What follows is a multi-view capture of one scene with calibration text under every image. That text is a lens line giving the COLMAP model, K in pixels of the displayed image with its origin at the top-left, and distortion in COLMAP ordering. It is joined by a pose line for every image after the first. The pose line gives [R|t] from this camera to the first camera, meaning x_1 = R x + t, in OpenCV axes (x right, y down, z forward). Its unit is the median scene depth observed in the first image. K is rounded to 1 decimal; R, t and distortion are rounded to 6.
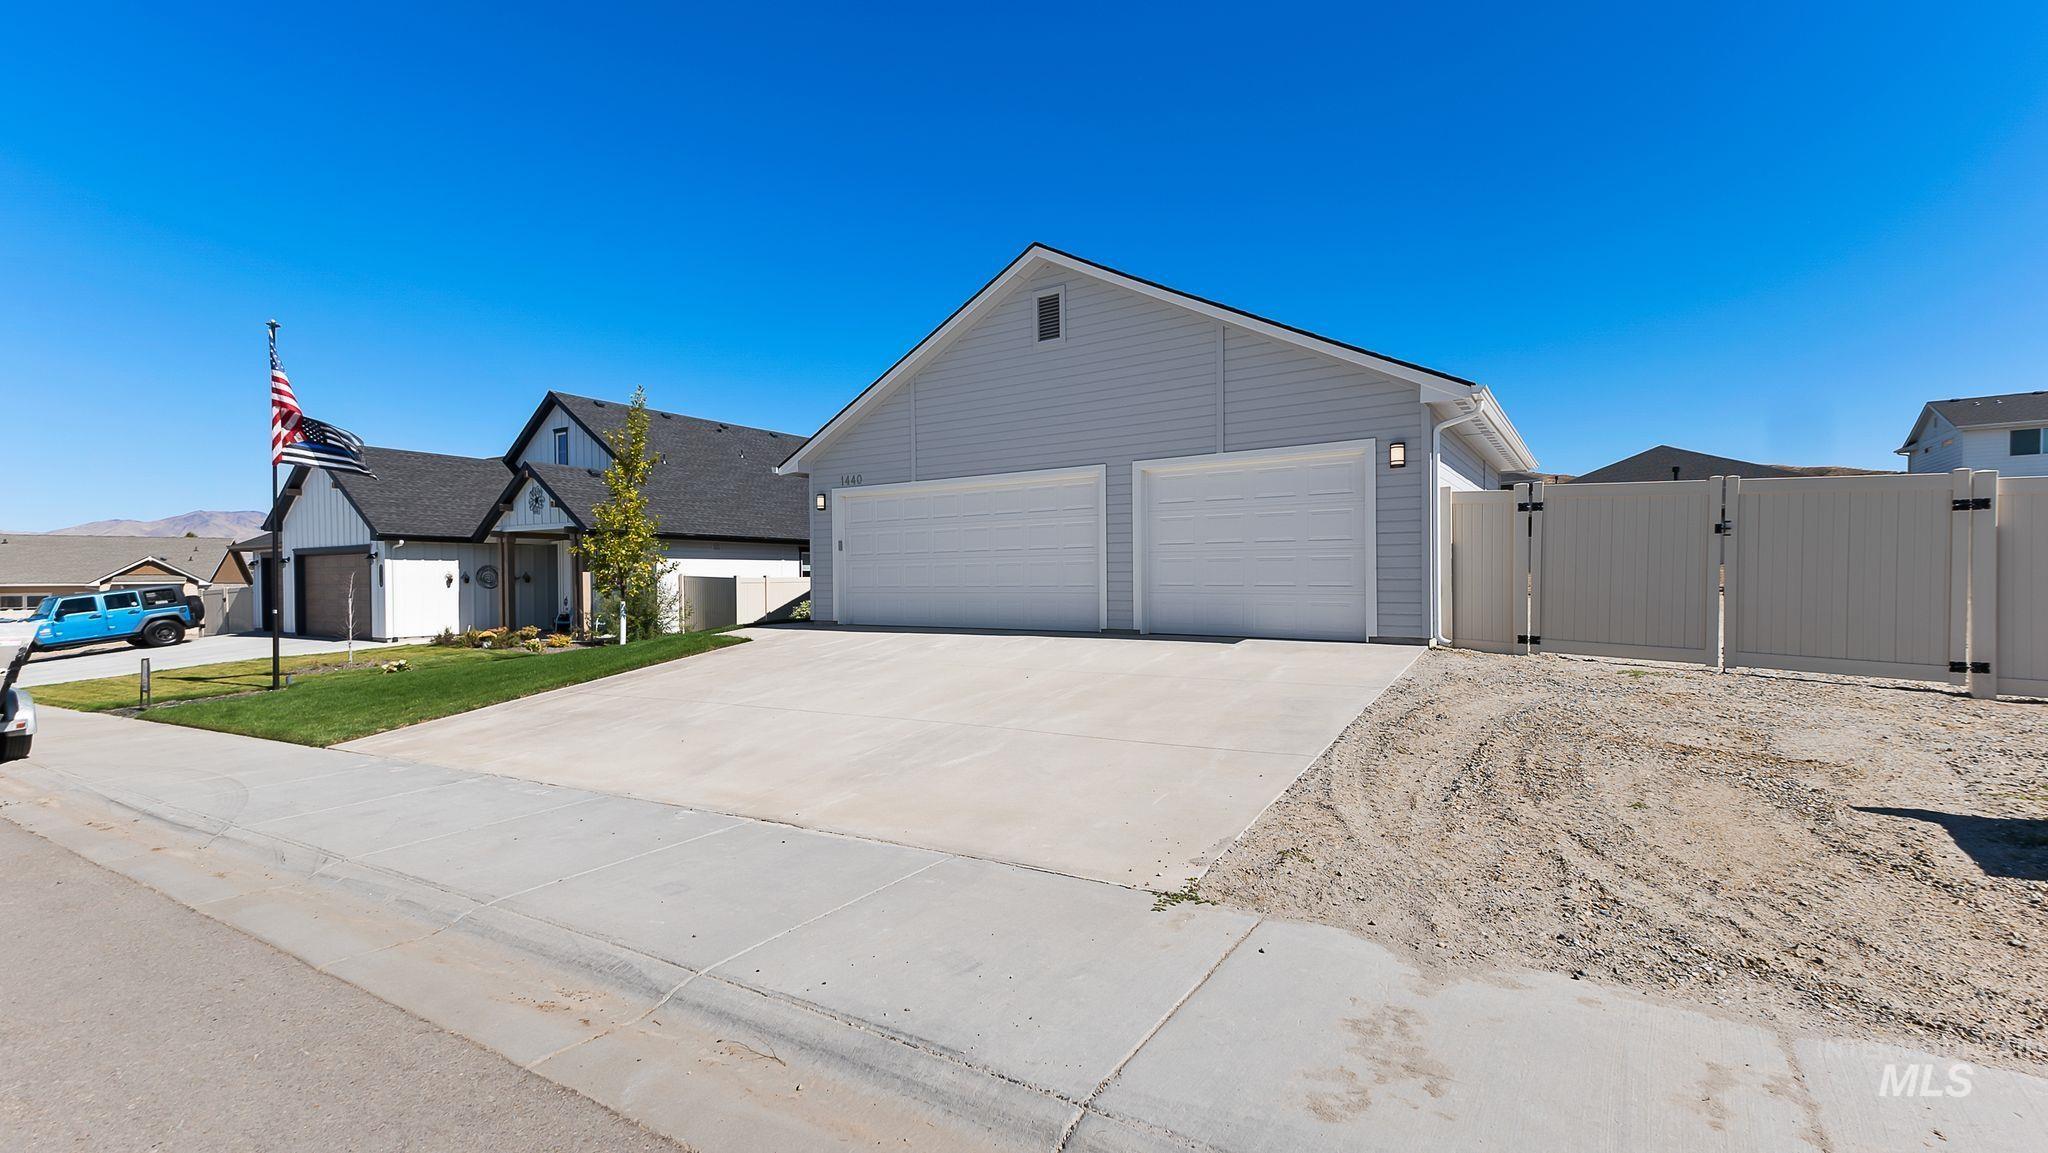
lens RADIAL K [[862.7, 0, 1025.0], [0, 862.7, 578.9], [0, 0, 1]] dist [0.036335, 0.000253]
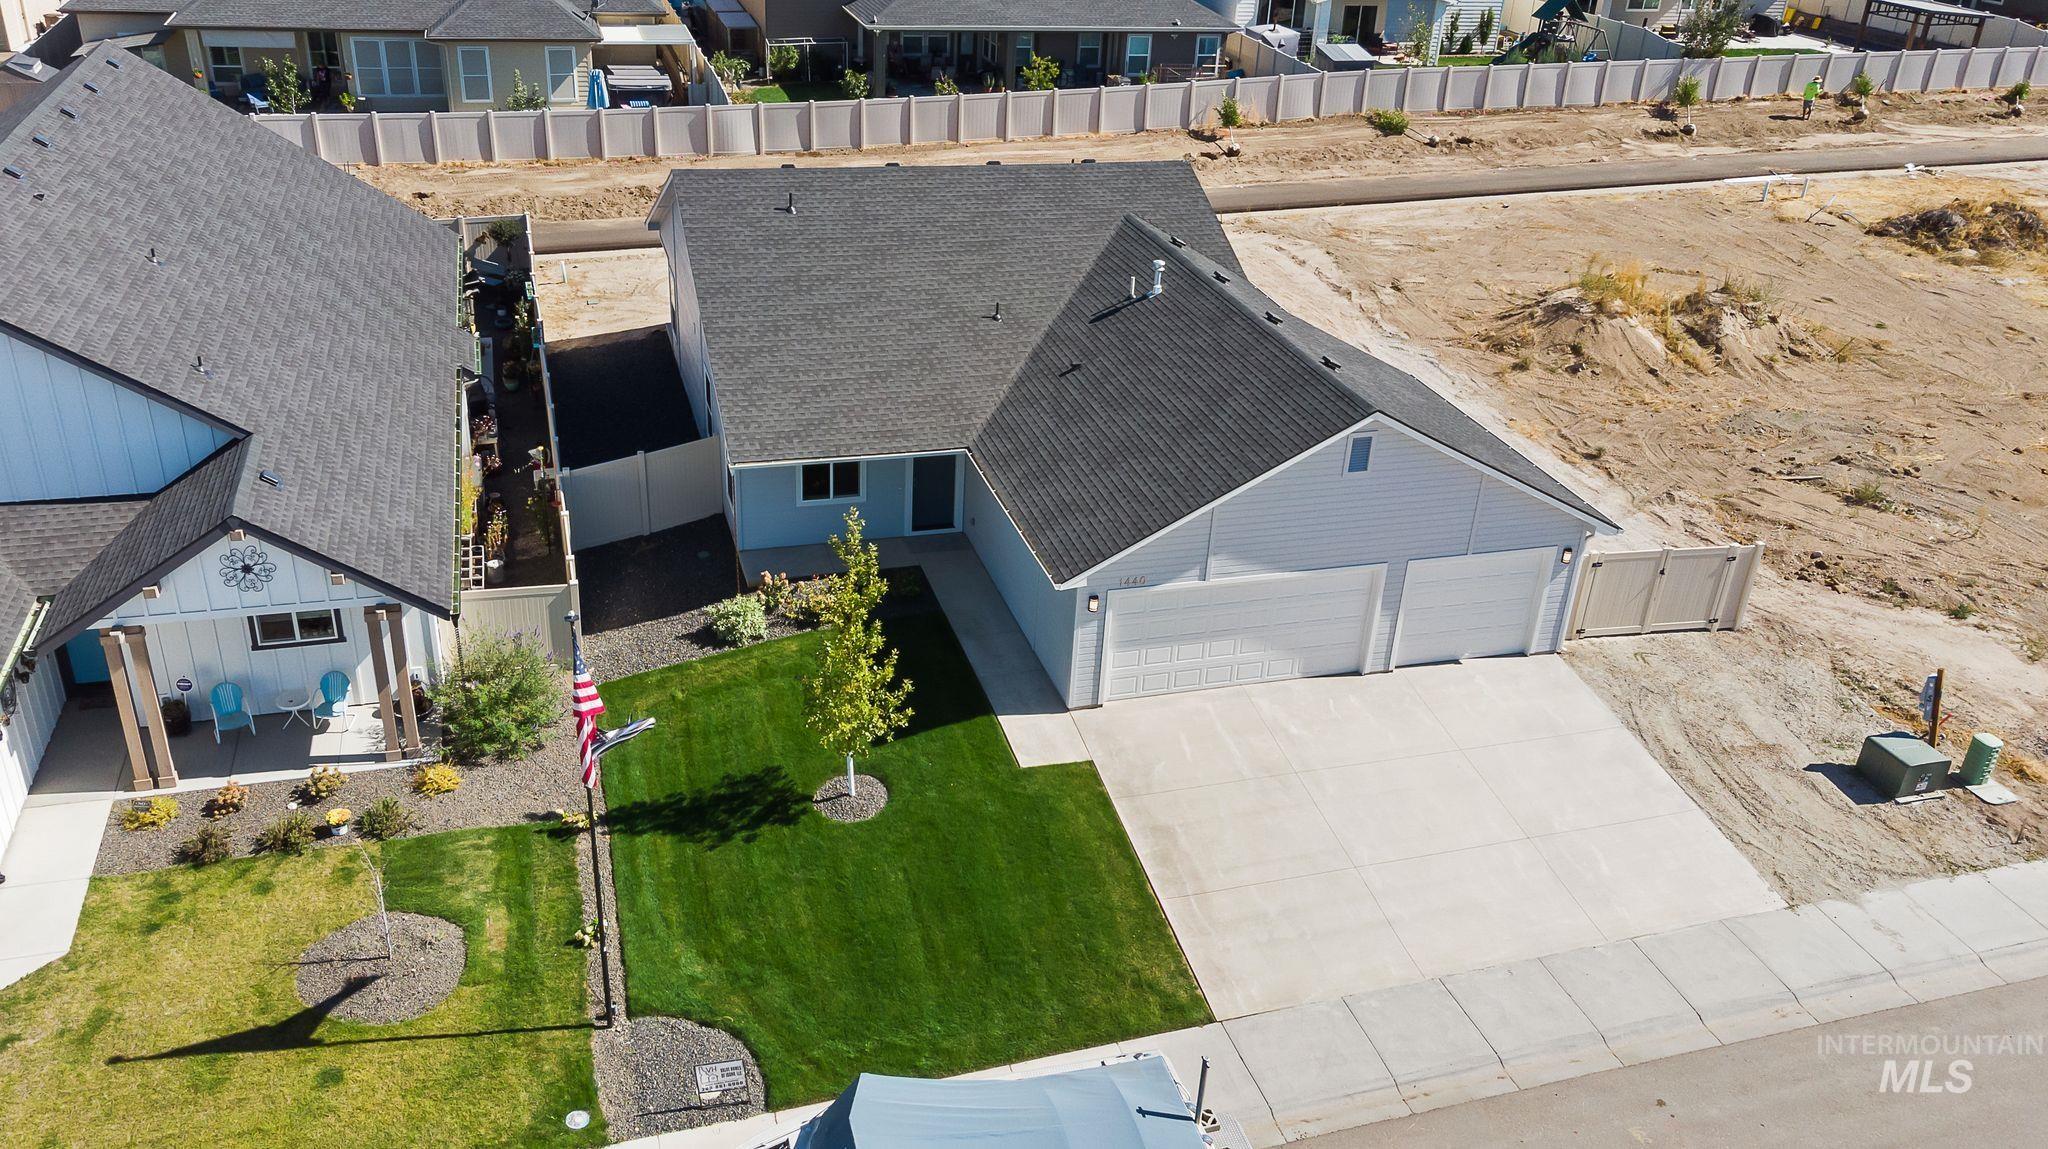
lens RADIAL K [[1638.5, 0, 1021.0], [0, 1638.5, 578.5], [0, 0, 1]] dist [0.009059, 0.002654]
pose [[0.638420, -0.319877, 0.700070, -1.584309], [-0.056730, 0.887521, 0.457261, -0.963012], [-0.767594, -0.331639, 0.548465, 0.052047]]
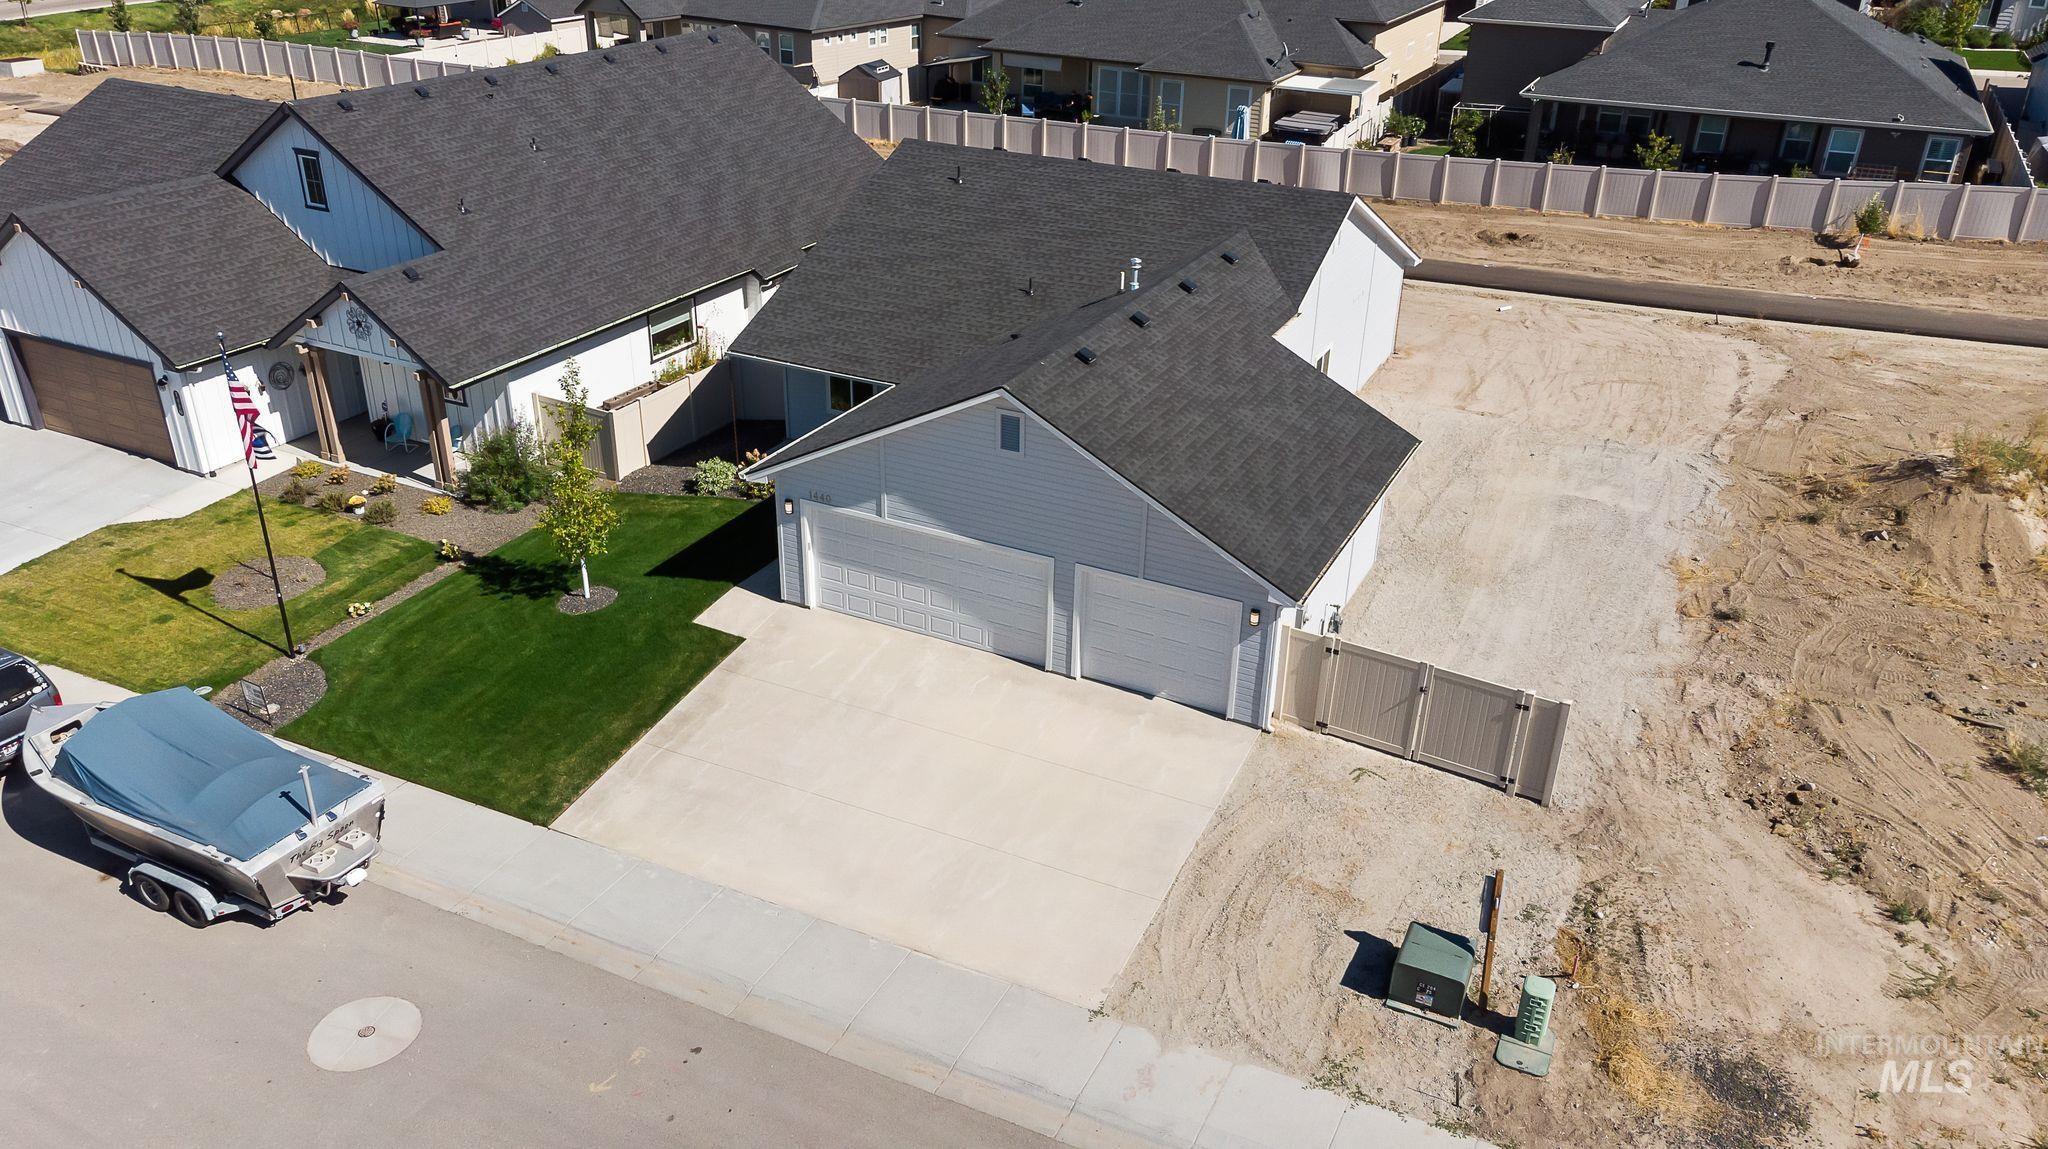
lens RADIAL K [[1520.2, 0, 1021.3], [0, 1520.2, 575.6], [0, 0, 1]] dist [0.011733, 0.024732]
pose [[0.991999, -0.028892, 0.122895, -0.183311], [-0.029703, 0.892718, 0.449635, -0.890372], [-0.122701, -0.449688, 0.884718, -0.786995]]
